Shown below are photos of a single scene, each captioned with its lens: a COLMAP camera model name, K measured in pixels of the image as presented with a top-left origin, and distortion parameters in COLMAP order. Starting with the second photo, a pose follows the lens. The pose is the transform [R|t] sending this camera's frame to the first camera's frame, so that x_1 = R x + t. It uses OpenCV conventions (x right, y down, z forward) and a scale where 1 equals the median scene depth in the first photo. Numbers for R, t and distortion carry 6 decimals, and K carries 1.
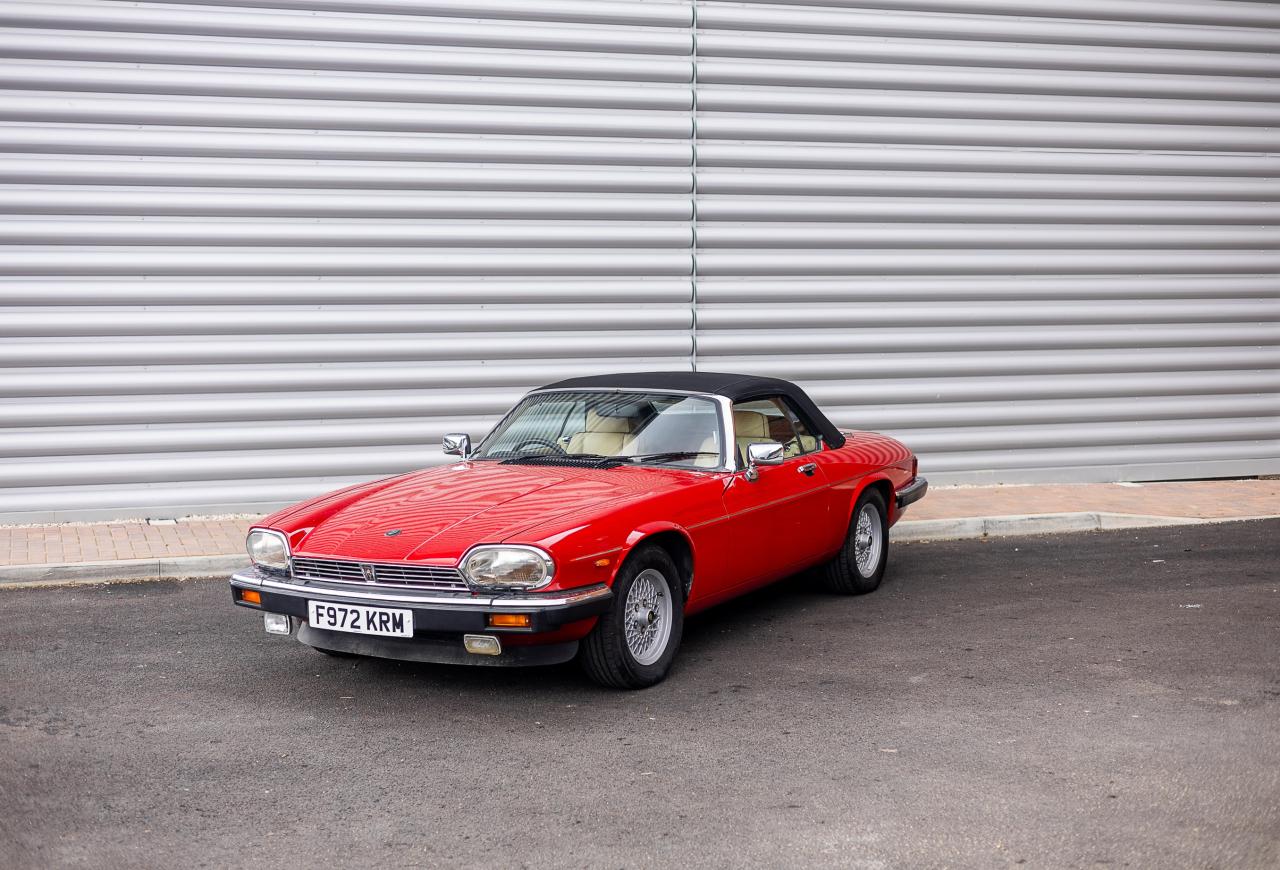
lens RADIAL K [[1830.5, 0, 641.0], [0, 1830.5, 433.7], [0, 0, 1]] dist [0.019904, 0.031848]
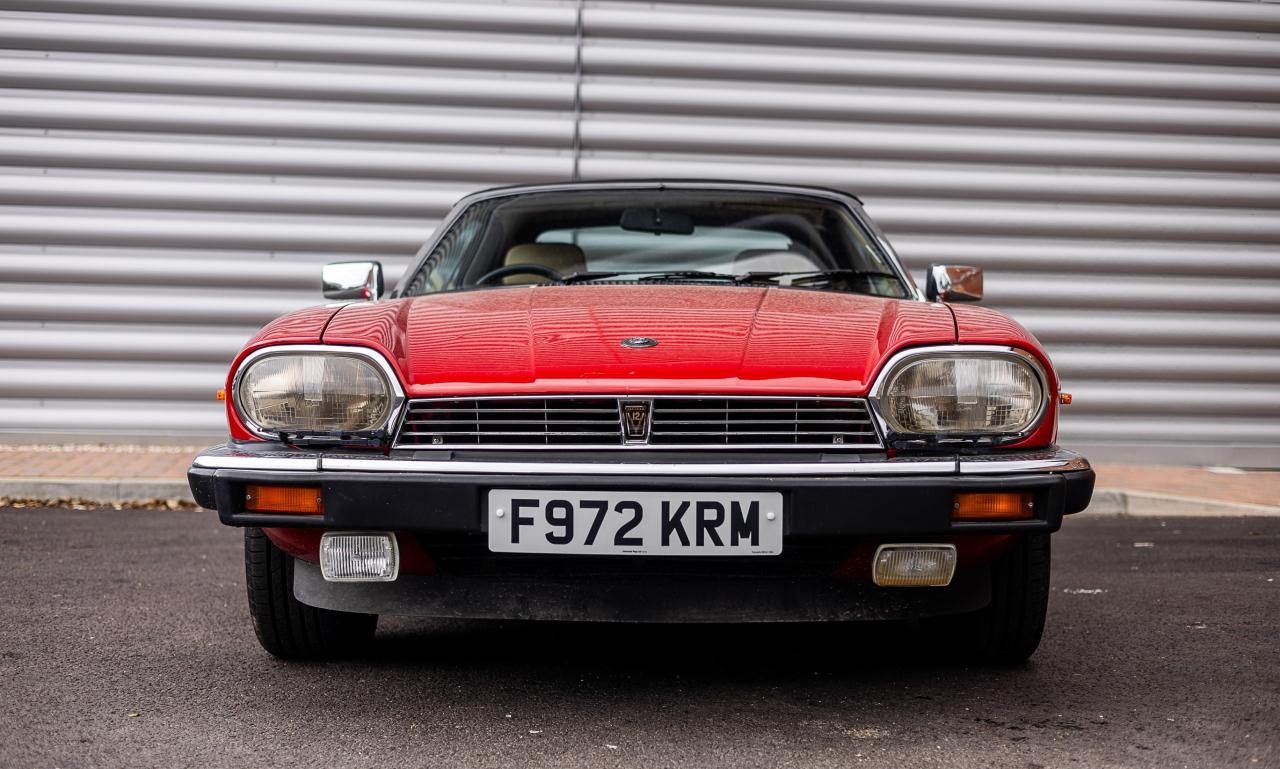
lens RADIAL K [[1801.7, 0, 638.6], [0, 1801.7, 384.6], [0, 0, 1]] dist [0.003487, 0.011661]
pose [[0.893775, 0.007799, 0.448448, -0.342021], [0.024023, 0.997581, -0.065228, 0.095489], [-0.447872, 0.069072, 0.891426, 0.611530]]
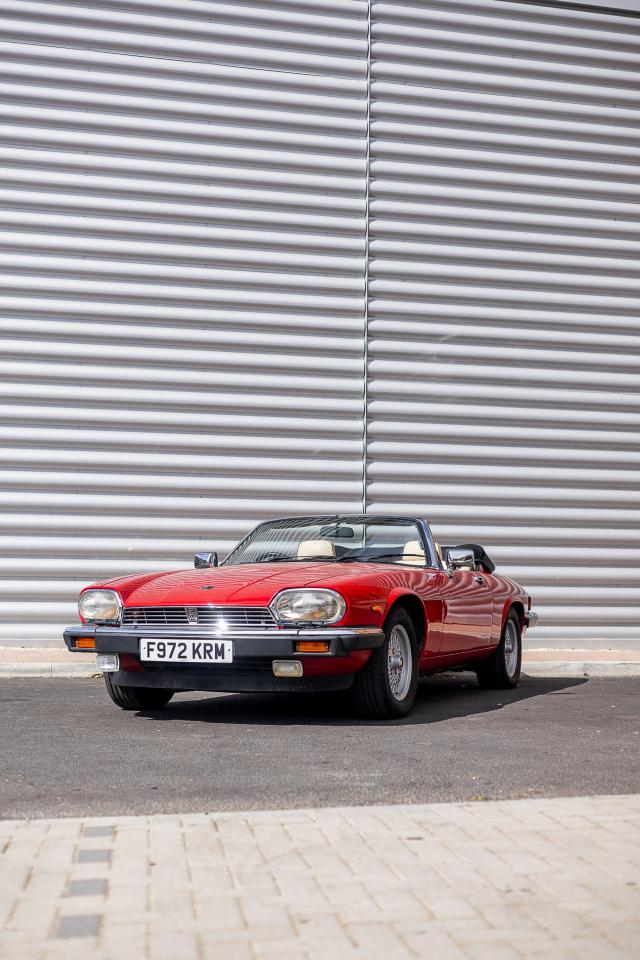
lens RADIAL K [[1370.0, 0, 304.2], [0, 1370.0, 492.7], [0, 0, 1]] dist [0.002200, 0.075719]
pose [[0.993932, 0.020397, 0.108086, -0.174964], [-0.003074, 0.987423, -0.158068, 0.141006], [-0.109951, 0.156777, 0.981495, 0.057220]]
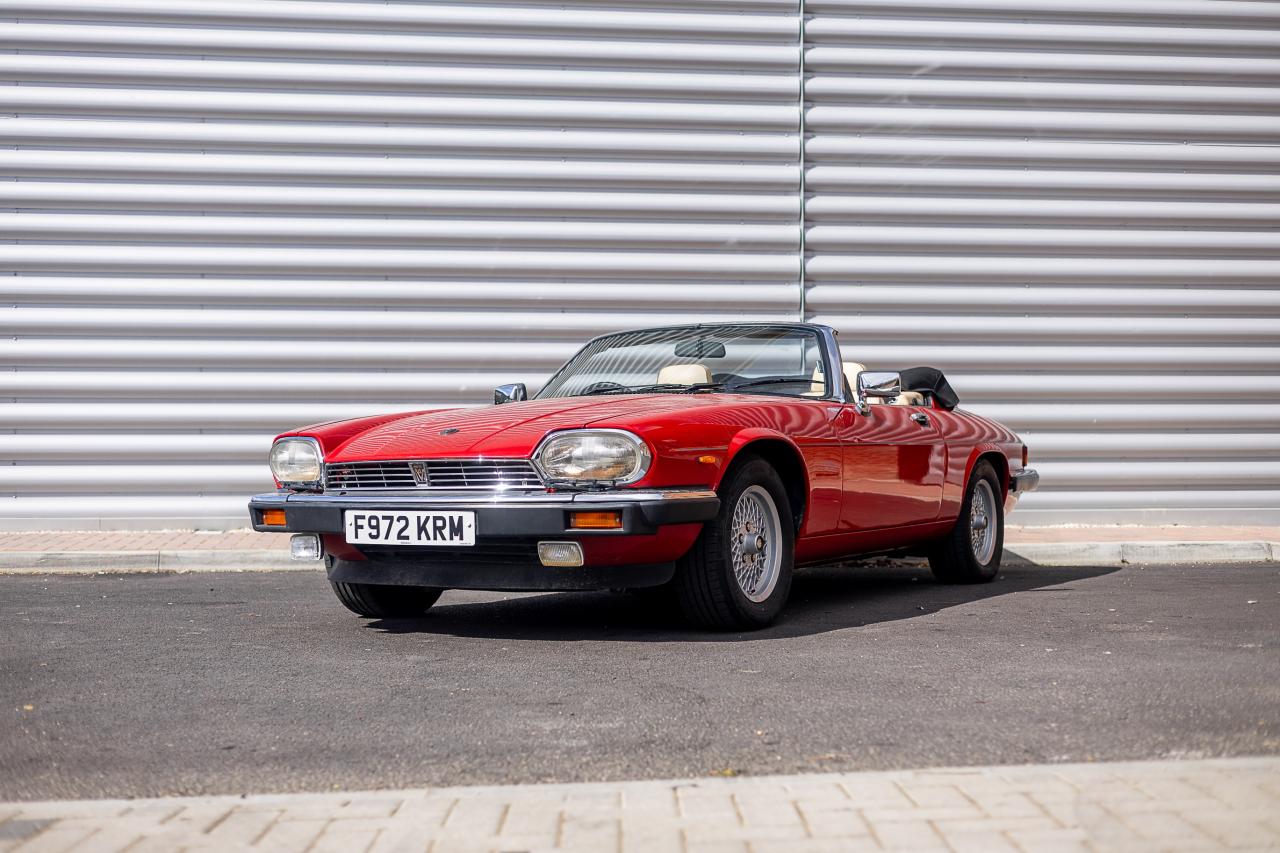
lens RADIAL K [[1813.7, 0, 626.0], [0, 1813.7, 423.3], [0, 0, 1]] dist [0.005724, 0.038342]
pose [[0.999964, -0.001101, -0.008409, -0.049889], [0.000210, 0.994446, -0.105248, 0.138569], [0.008479, 0.105243, 0.994410, 0.194193]]
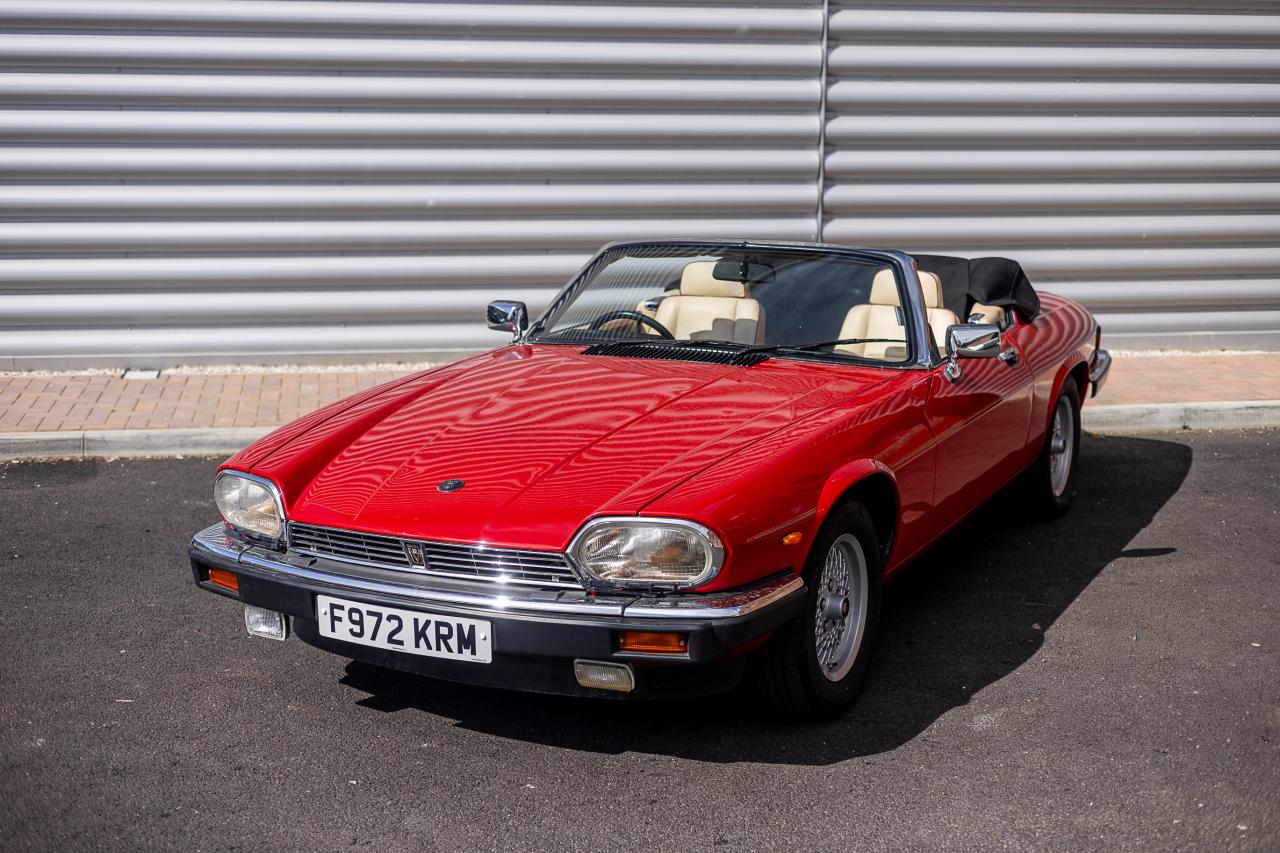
lens RADIAL K [[1786.0, 0, 644.2], [0, 1786.0, 423.7], [0, 0, 1]] dist [0.019030, -0.008163]
pose [[0.999347, 0.002541, 0.036031, -0.092835], [-0.006210, 0.994757, 0.102081, -0.030155], [-0.035582, -0.102238, 0.994123, 0.398800]]
